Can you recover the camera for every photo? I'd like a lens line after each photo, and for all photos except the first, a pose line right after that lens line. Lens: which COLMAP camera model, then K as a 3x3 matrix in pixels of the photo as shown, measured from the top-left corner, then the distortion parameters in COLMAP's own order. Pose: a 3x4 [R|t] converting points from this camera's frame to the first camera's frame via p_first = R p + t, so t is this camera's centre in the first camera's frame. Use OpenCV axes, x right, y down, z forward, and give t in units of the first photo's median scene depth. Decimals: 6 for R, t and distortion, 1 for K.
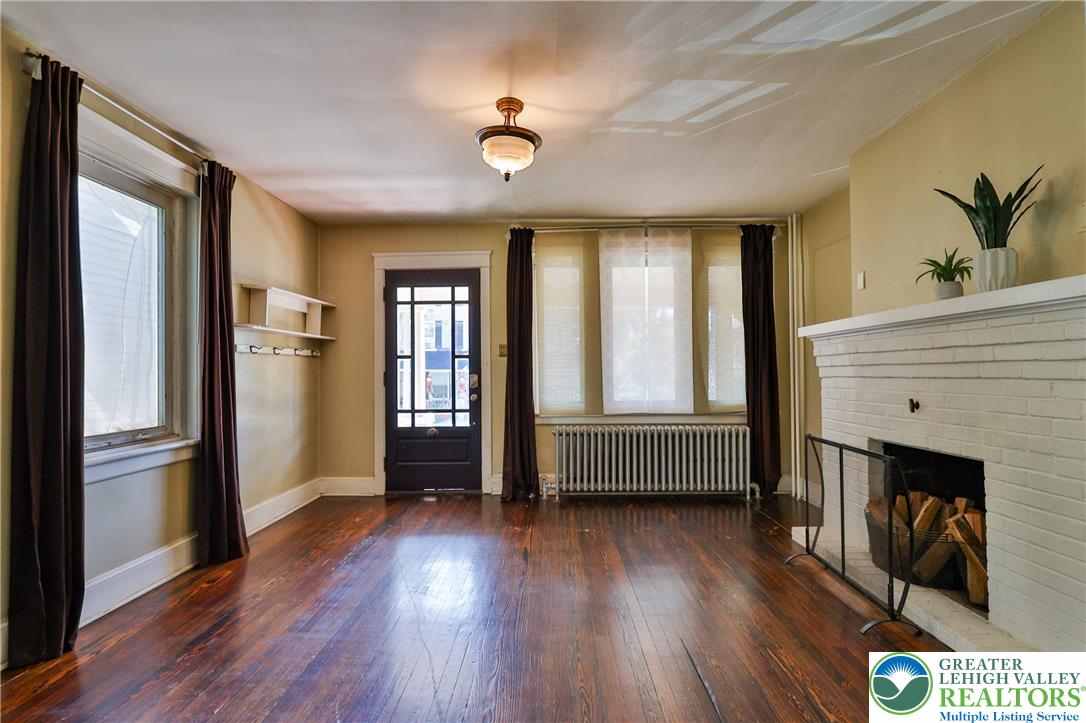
lens RADIAL K [[529.7, 0, 543.0], [0, 529.7, 361.5], [0, 0, 1]] dist [-0.001024, 0.000060]
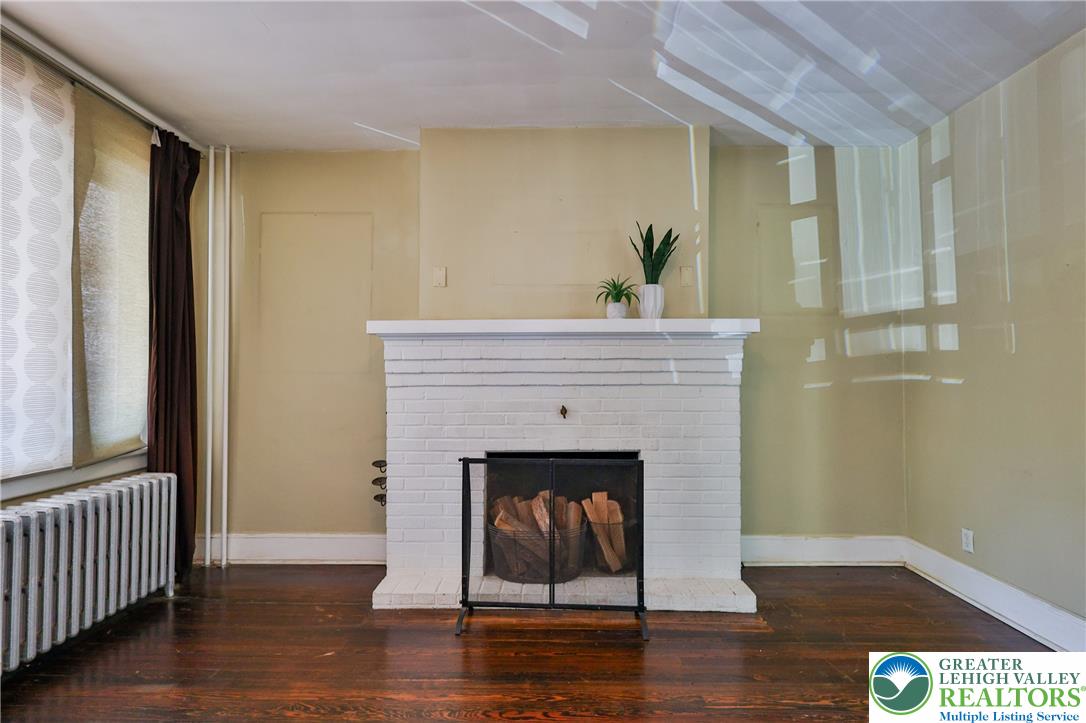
lens RADIAL K [[529.7, 0, 543.0], [0, 529.7, 361.5], [0, 0, 1]] dist [-0.001024, 0.000060]
pose [[0.005145, 0.030654, 0.999517, -0.209088], [-0.020462, 0.999324, -0.030543, 0.009442], [-0.999777, -0.020295, 0.005769, 0.599764]]
